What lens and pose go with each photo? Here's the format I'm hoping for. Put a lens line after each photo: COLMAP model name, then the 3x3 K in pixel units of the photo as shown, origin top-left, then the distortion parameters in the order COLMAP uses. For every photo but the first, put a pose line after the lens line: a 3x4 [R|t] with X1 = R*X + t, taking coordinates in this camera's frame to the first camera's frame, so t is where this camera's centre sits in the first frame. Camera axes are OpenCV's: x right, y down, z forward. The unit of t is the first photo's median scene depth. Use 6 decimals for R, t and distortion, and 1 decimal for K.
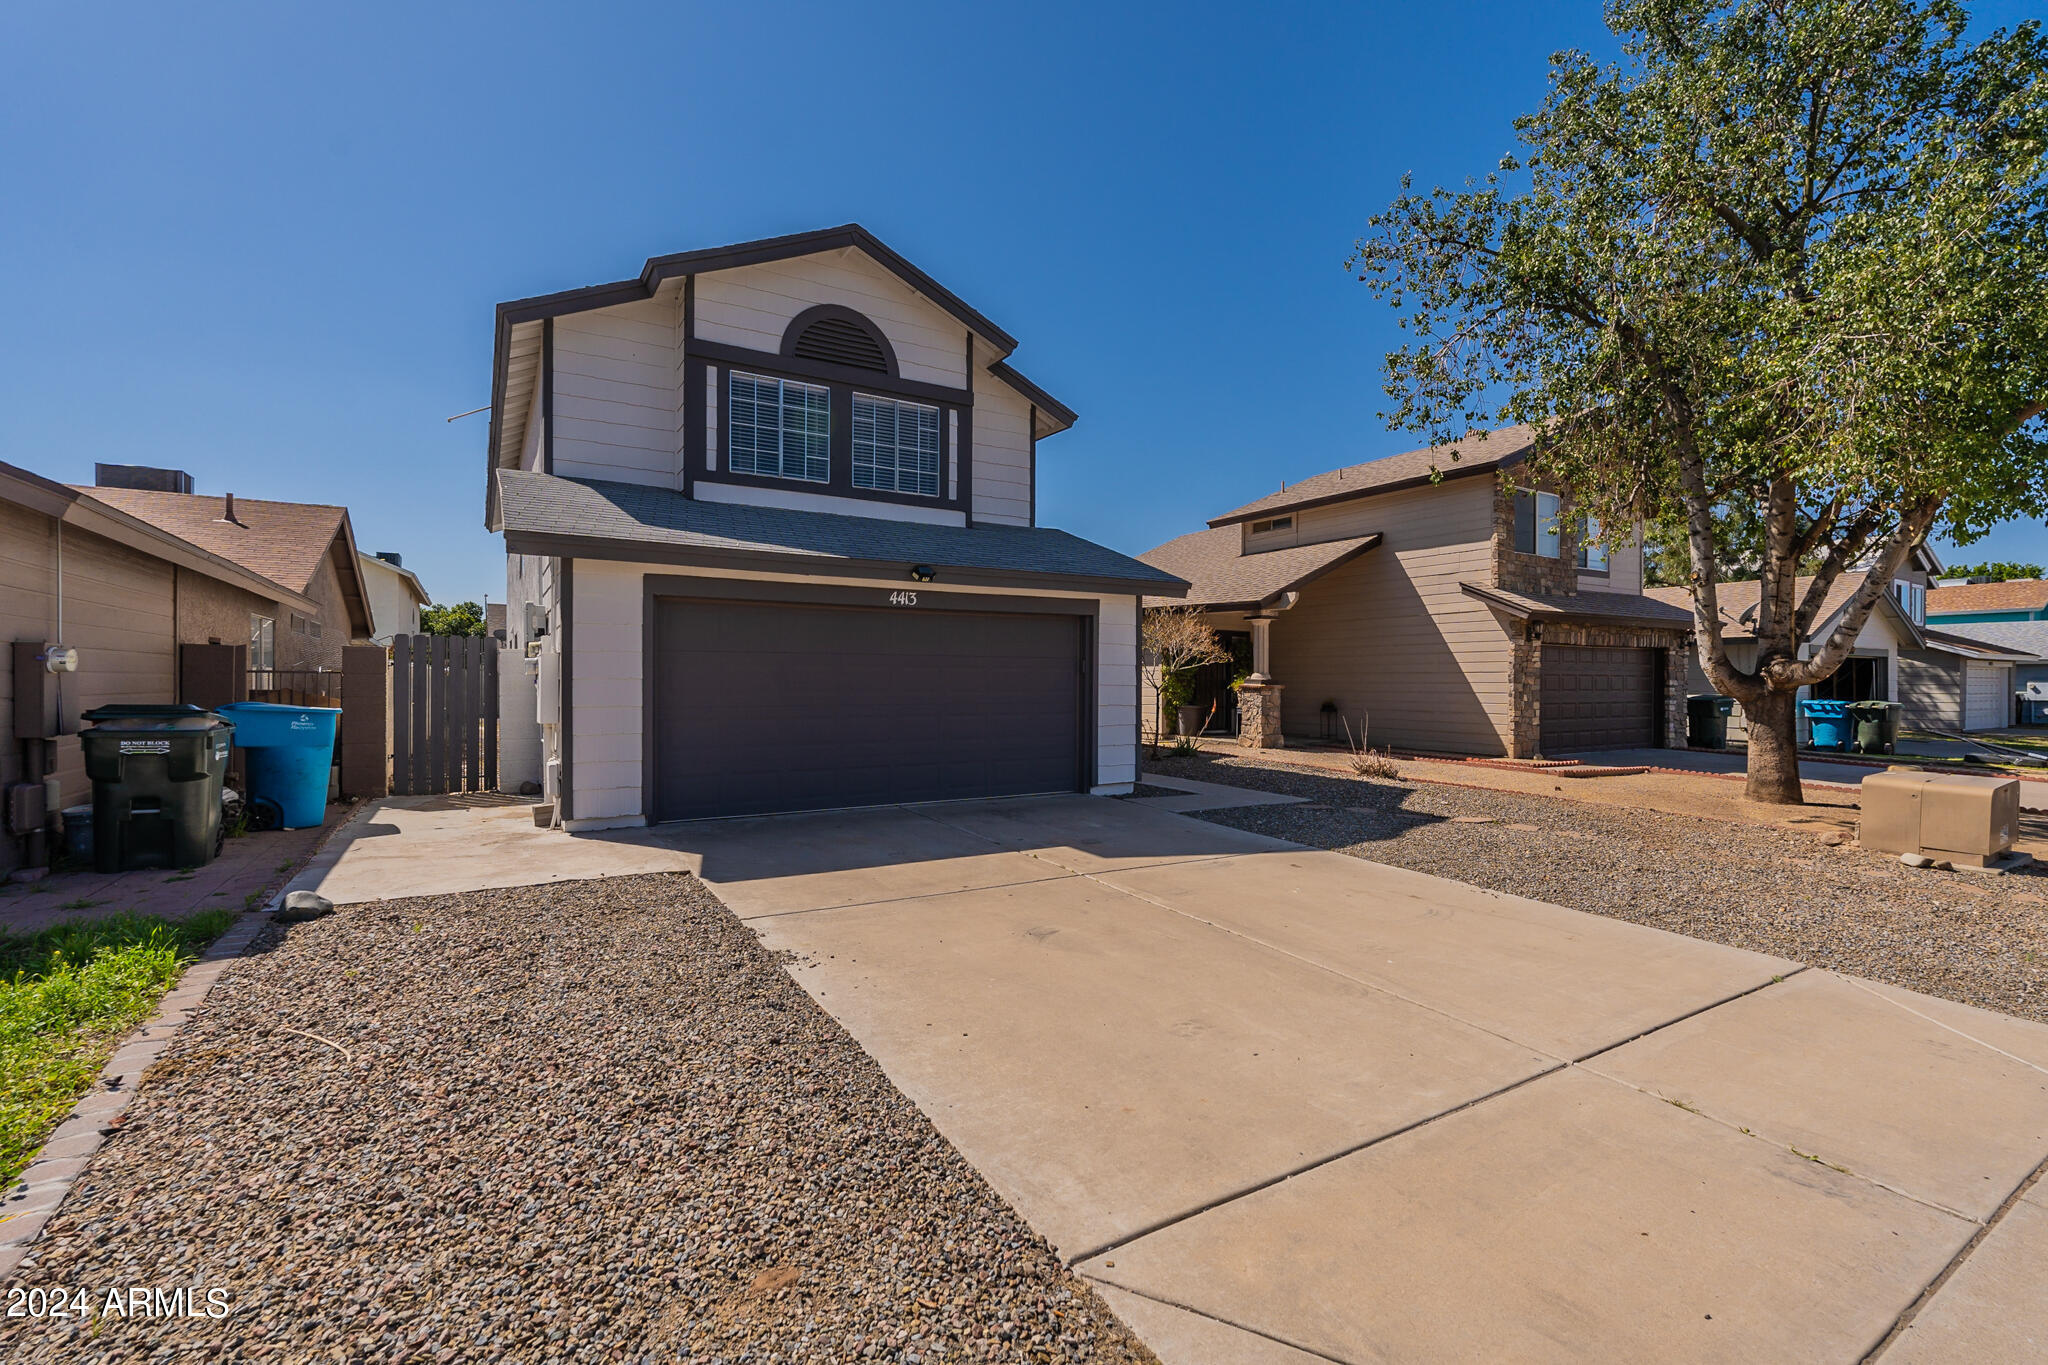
lens RADIAL K [[897.4, 0, 1023.4], [0, 897.4, 680.5], [0, 0, 1]] dist [-0.003265, -0.000130]
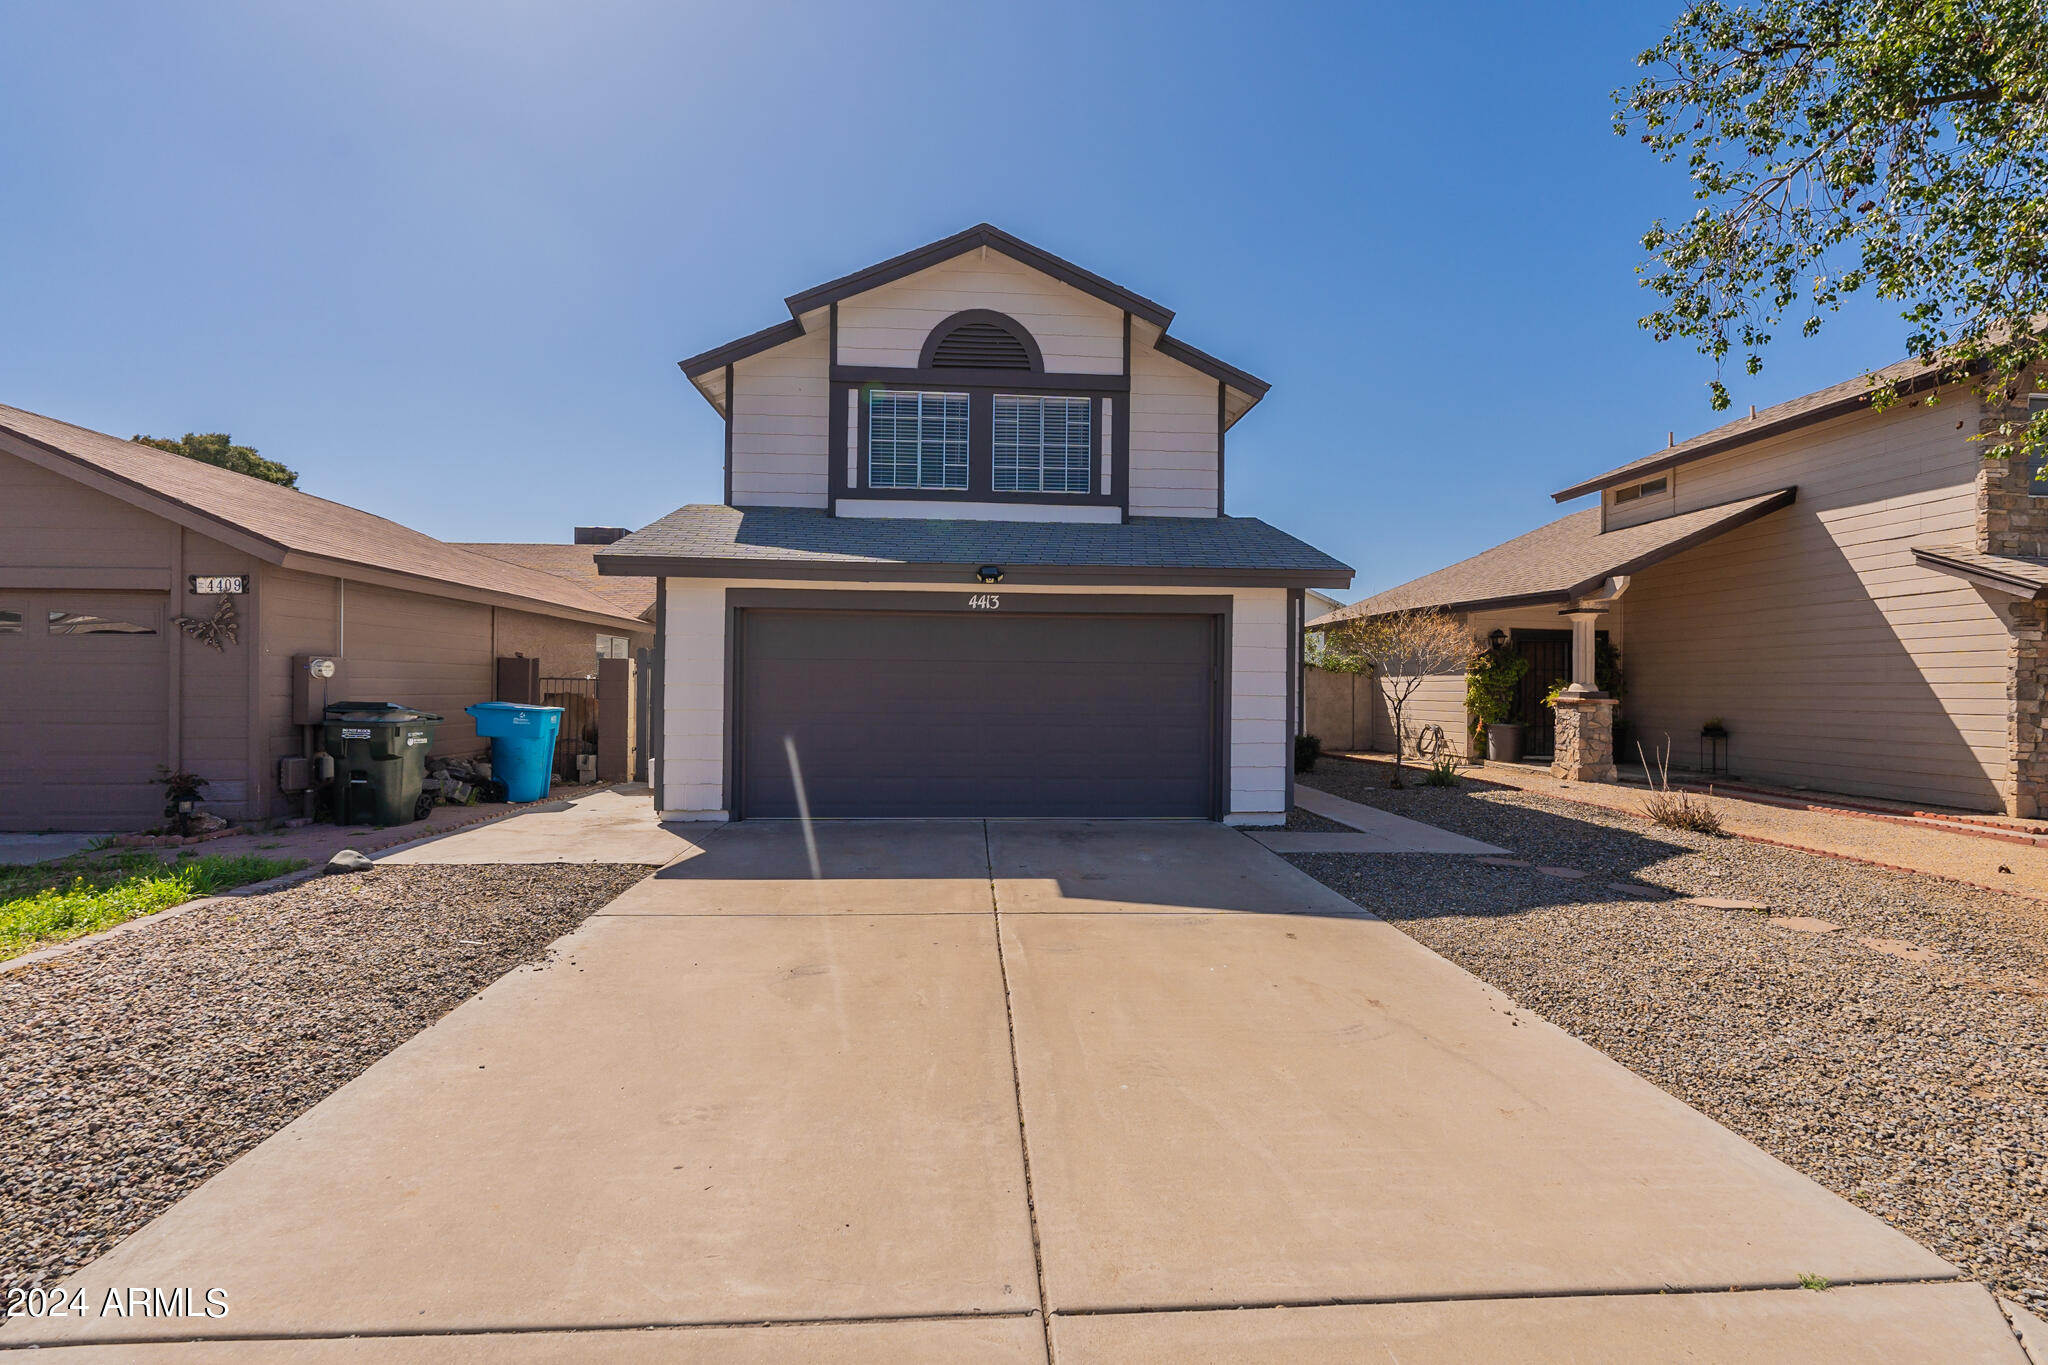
lens RADIAL K [[897.4, 0, 1023.0], [0, 897.4, 679.2], [0, 0, 1]] dist [-0.003265, -0.000130]
pose [[0.889615, 0.000461, -0.456711, 0.289216], [-0.006956, 0.999897, -0.012539, 0.001830], [0.456658, 0.014331, 0.889527, 0.147429]]
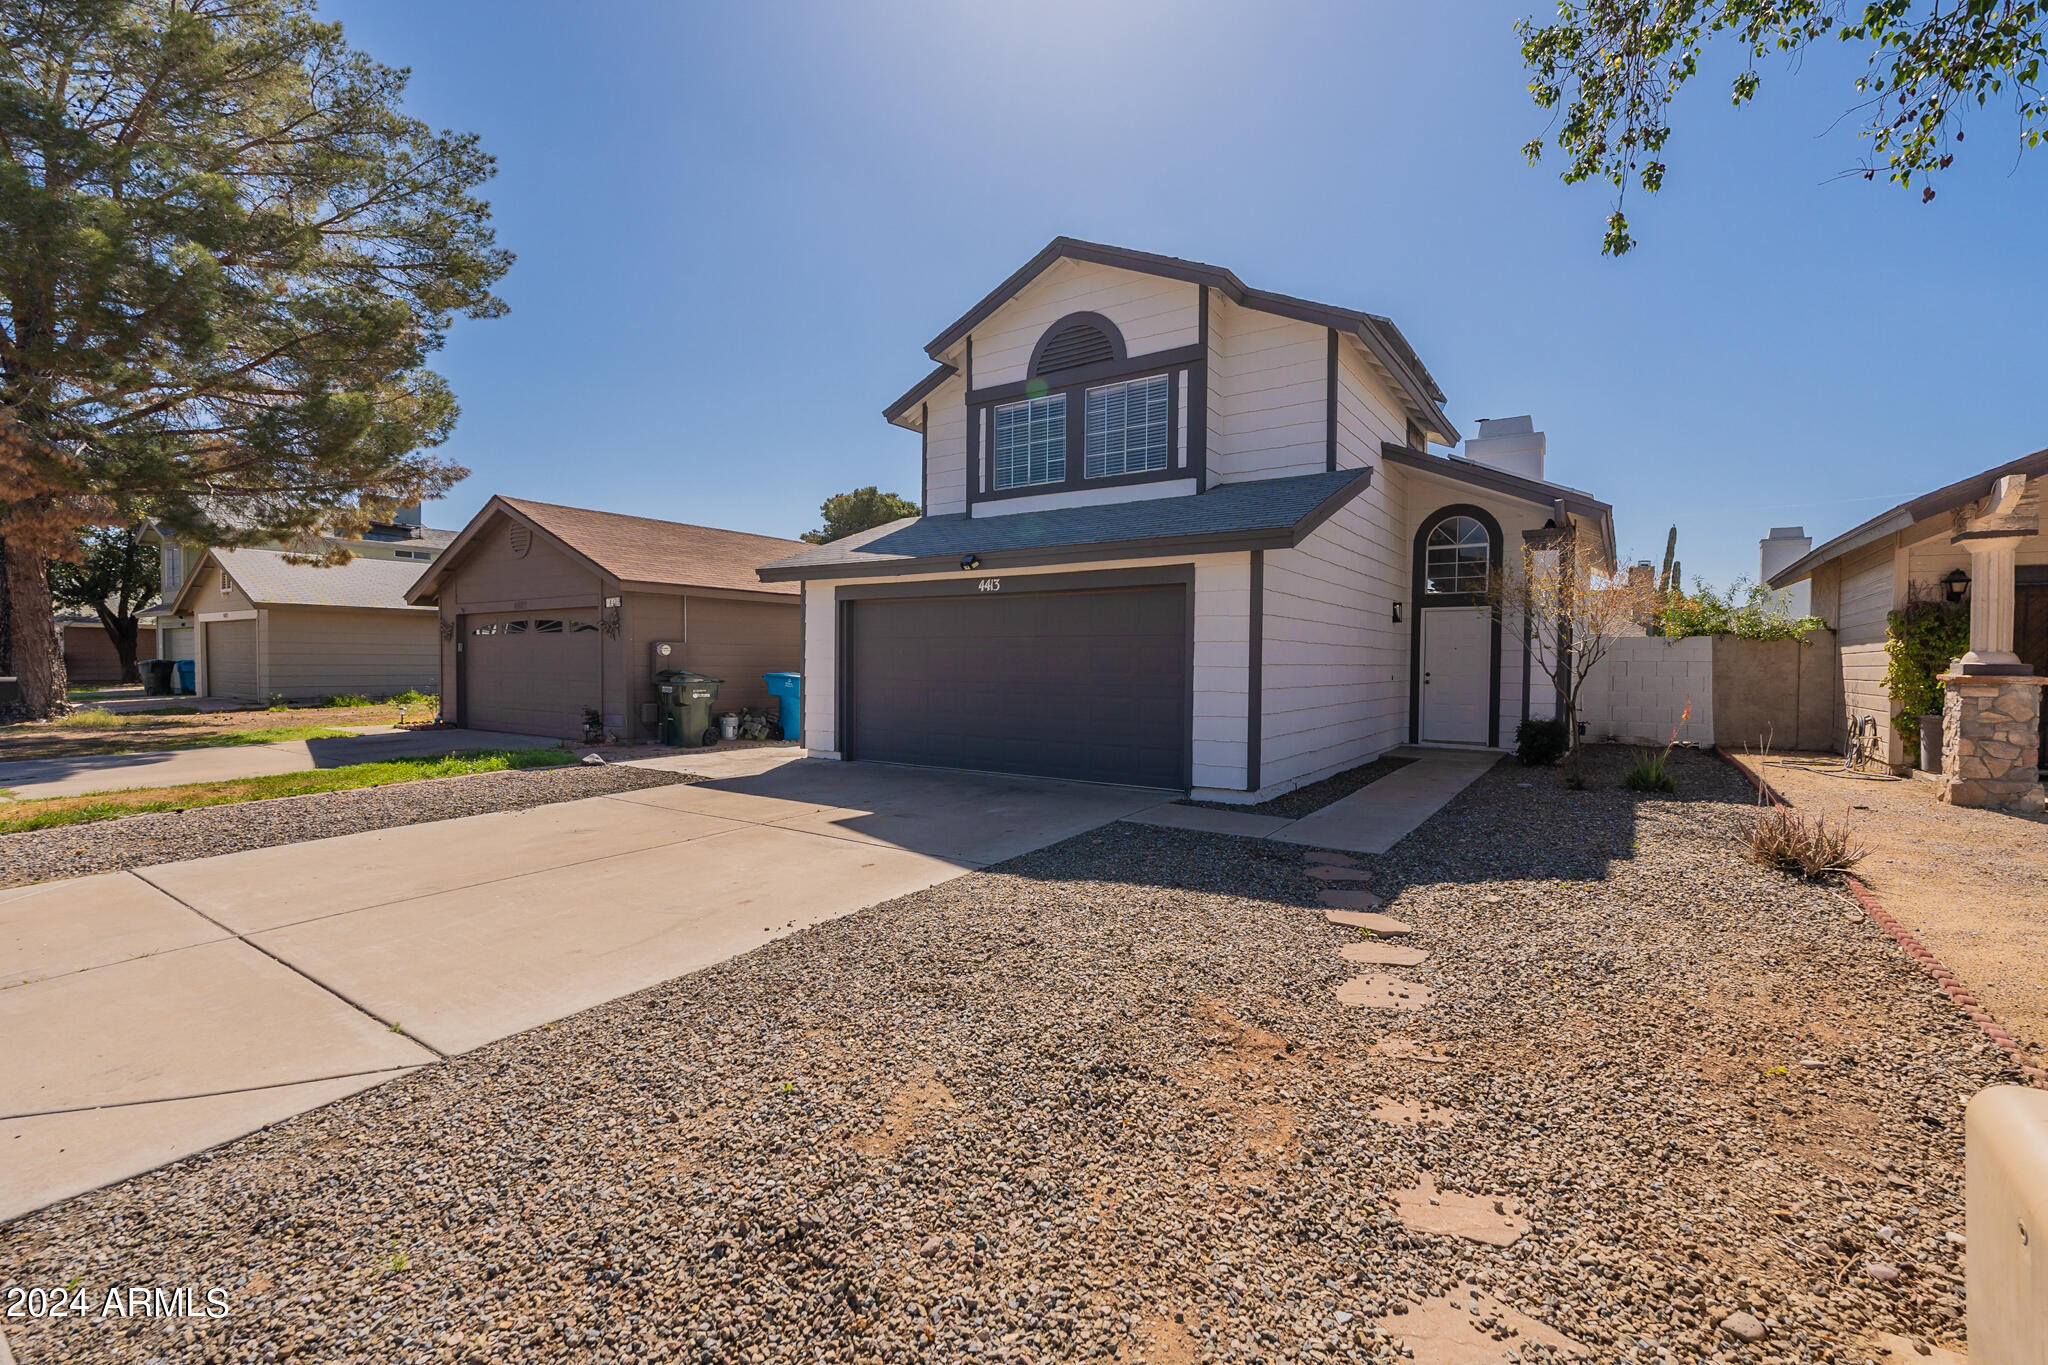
lens RADIAL K [[897.4, 0, 1019.7], [0, 897.4, 676.0], [0, 0, 1]] dist [-0.003265, -0.000130]
pose [[0.405562, 0.013775, -0.913964, 0.758159], [-0.007954, 0.999902, 0.011541, 0.005567], [0.914033, 0.002590, 0.405632, 0.503913]]
